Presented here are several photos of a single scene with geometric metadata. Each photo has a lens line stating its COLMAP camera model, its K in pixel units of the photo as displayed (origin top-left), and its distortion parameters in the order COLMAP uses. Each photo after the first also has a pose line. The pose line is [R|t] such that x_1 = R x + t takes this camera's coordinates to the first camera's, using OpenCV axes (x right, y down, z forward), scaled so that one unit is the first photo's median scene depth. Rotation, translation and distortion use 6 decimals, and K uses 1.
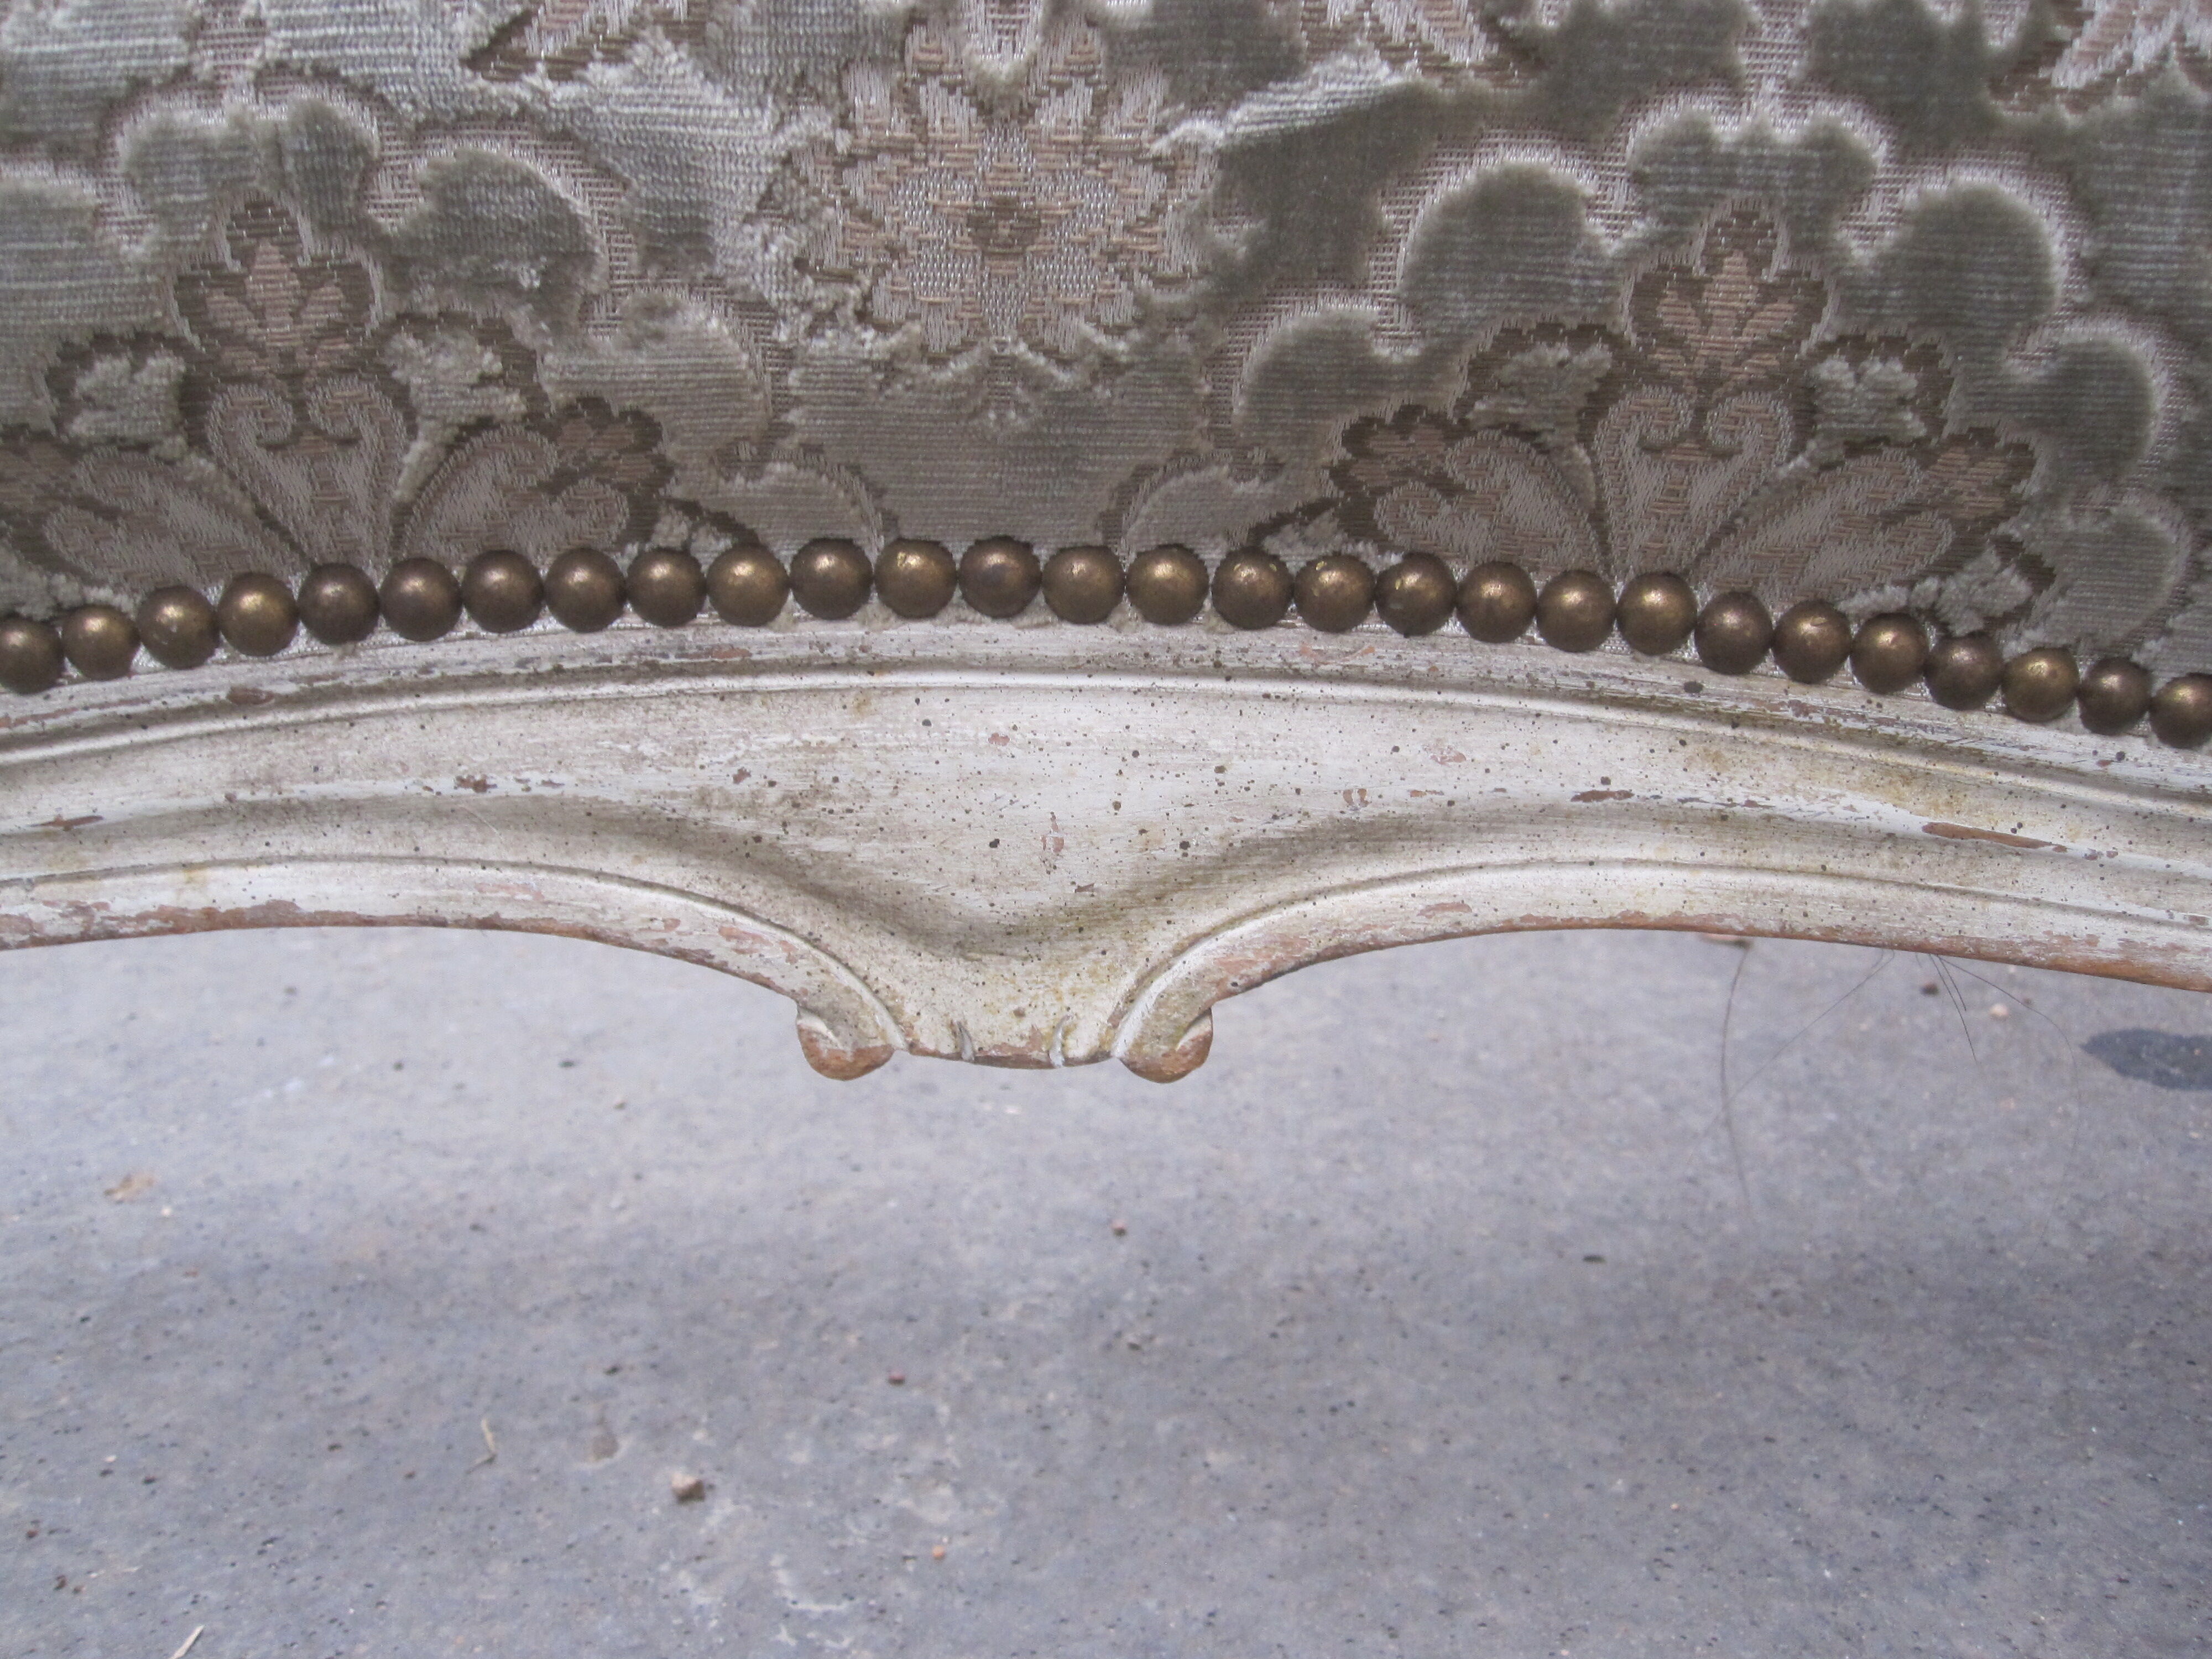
lens RADIAL K [[2176.3, 0, 1103.3], [0, 2176.3, 825.9], [0, 0, 1]] dist [-0.071015, 0.000000]
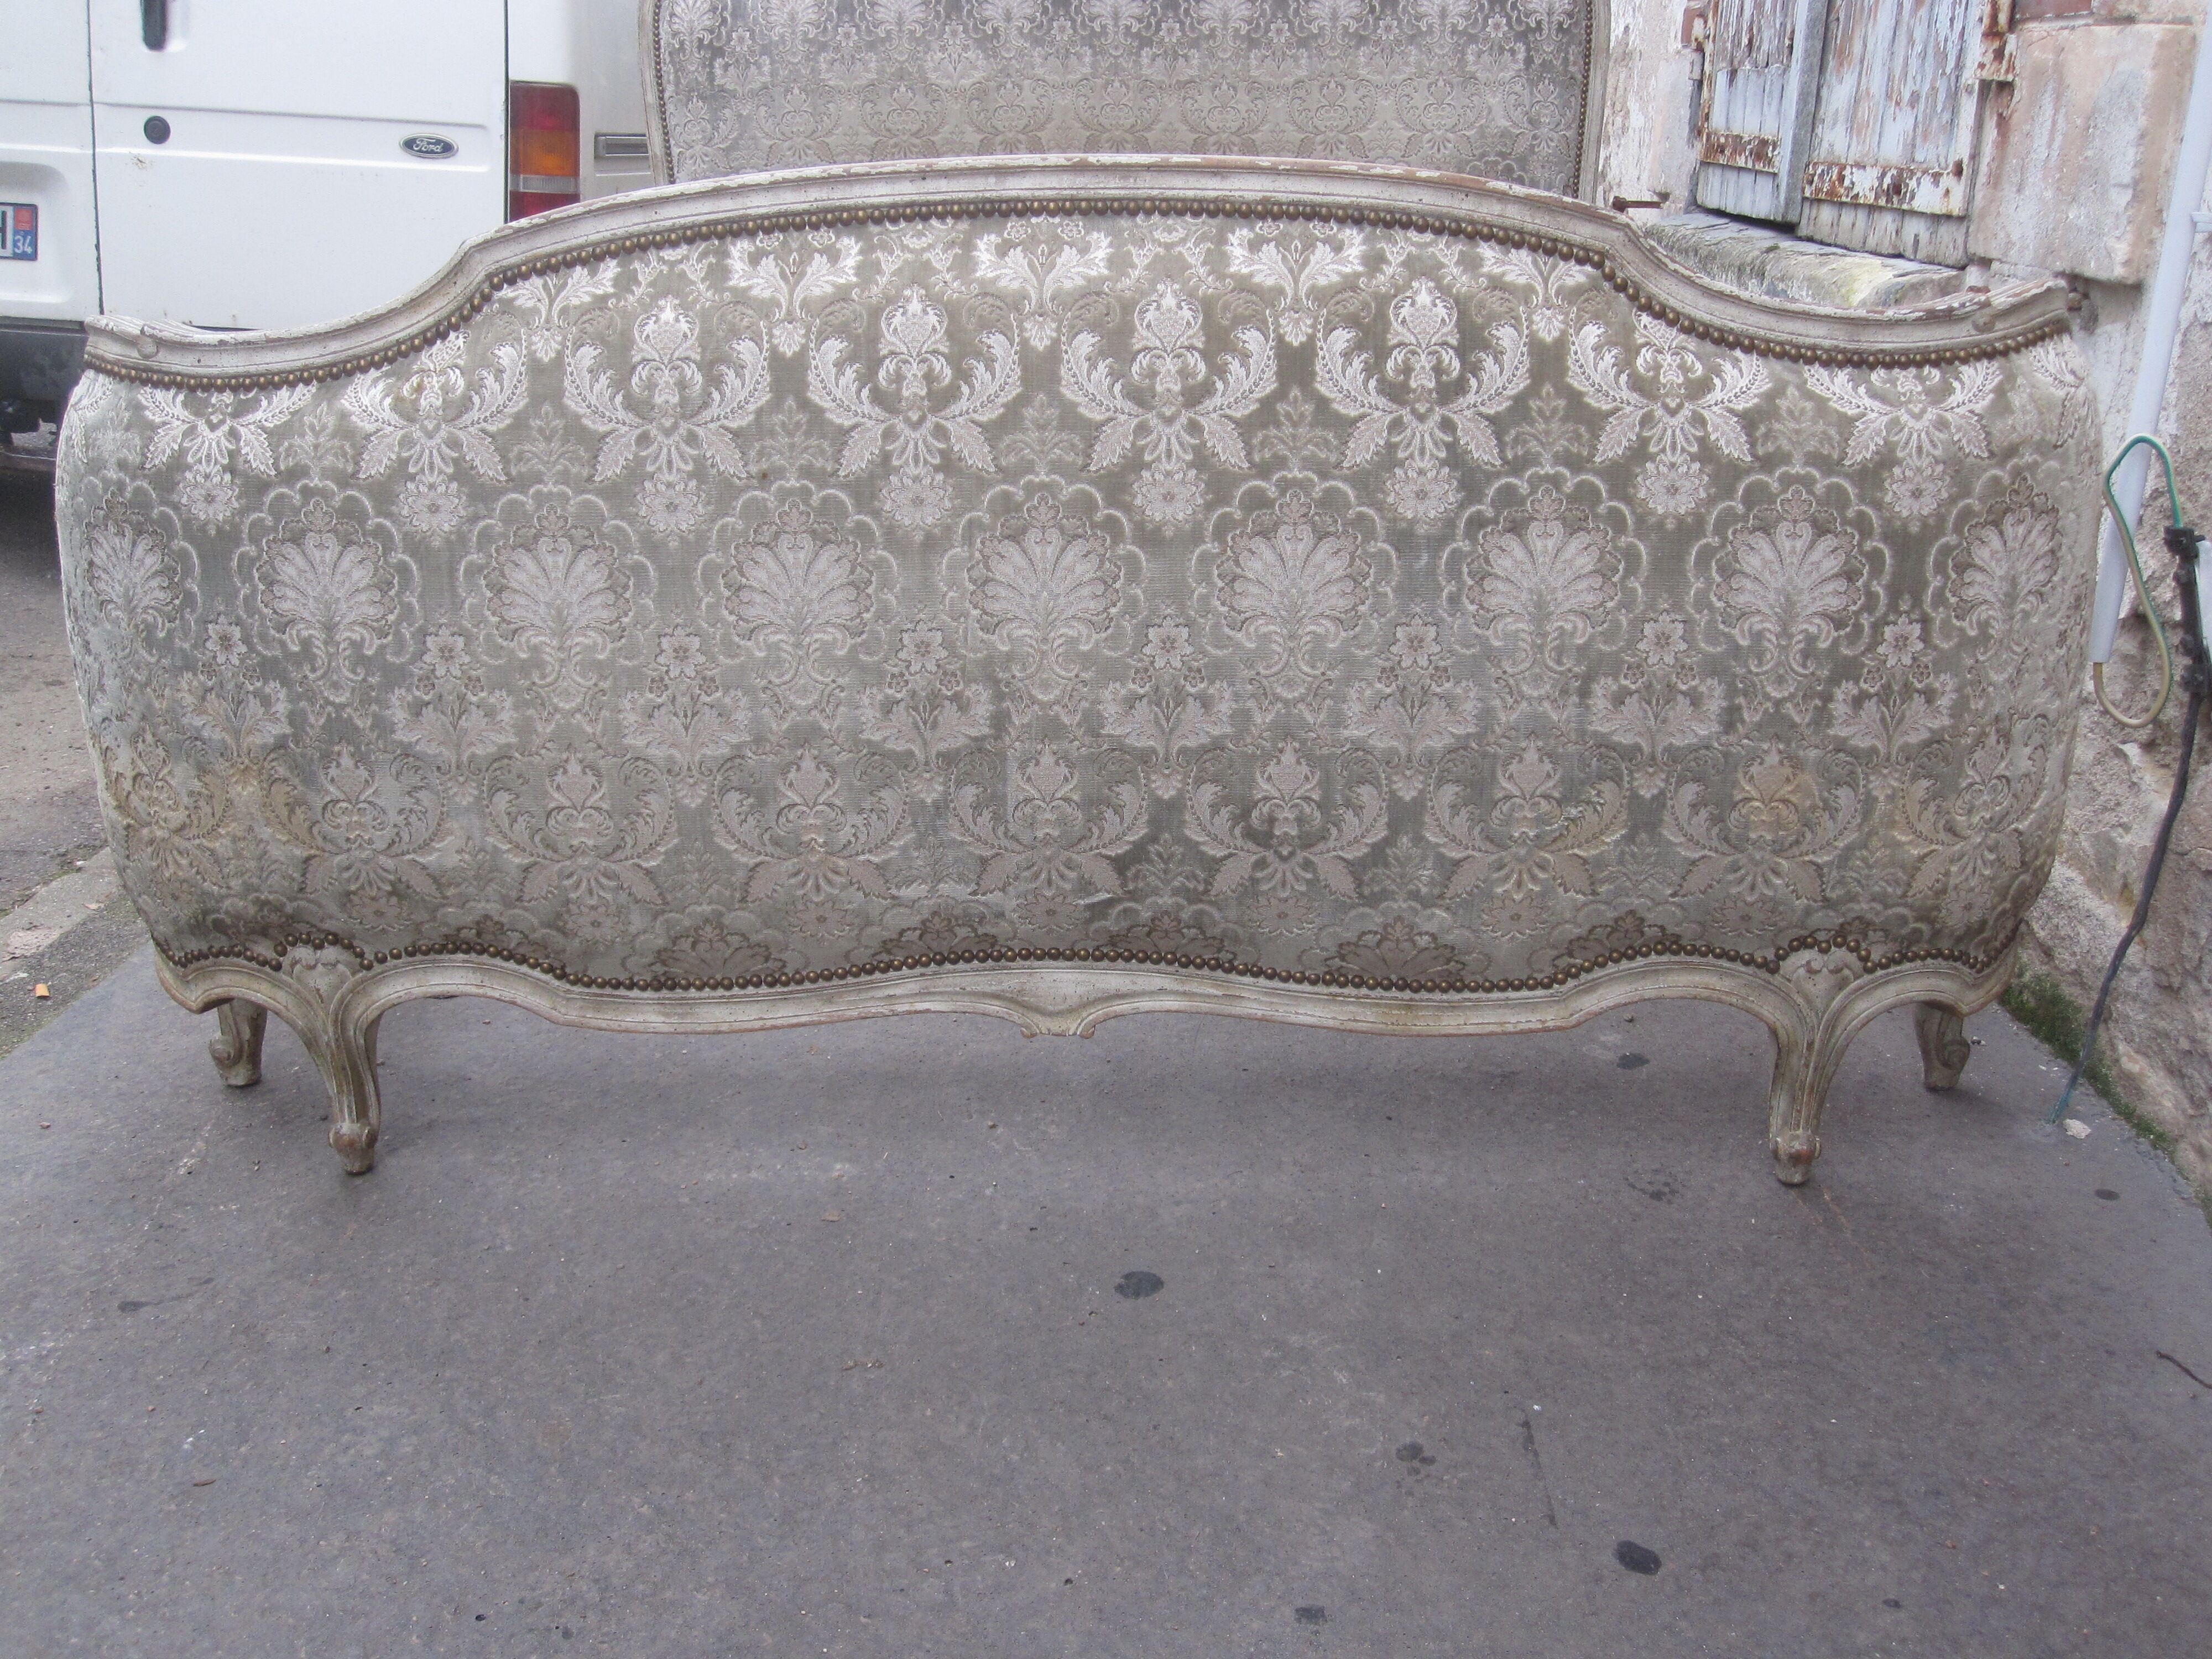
lens RADIAL K [[2176.3, 0, 1107.8], [0, 2176.3, 834.6], [0, 0, 1]] dist [-0.071015, 0.000000]
pose [[0.996997, -0.008853, -0.076929, 0.529703], [0.016117, 0.995411, 0.094326, -0.951144], [0.075741, -0.095282, 0.992565, -4.583062]]
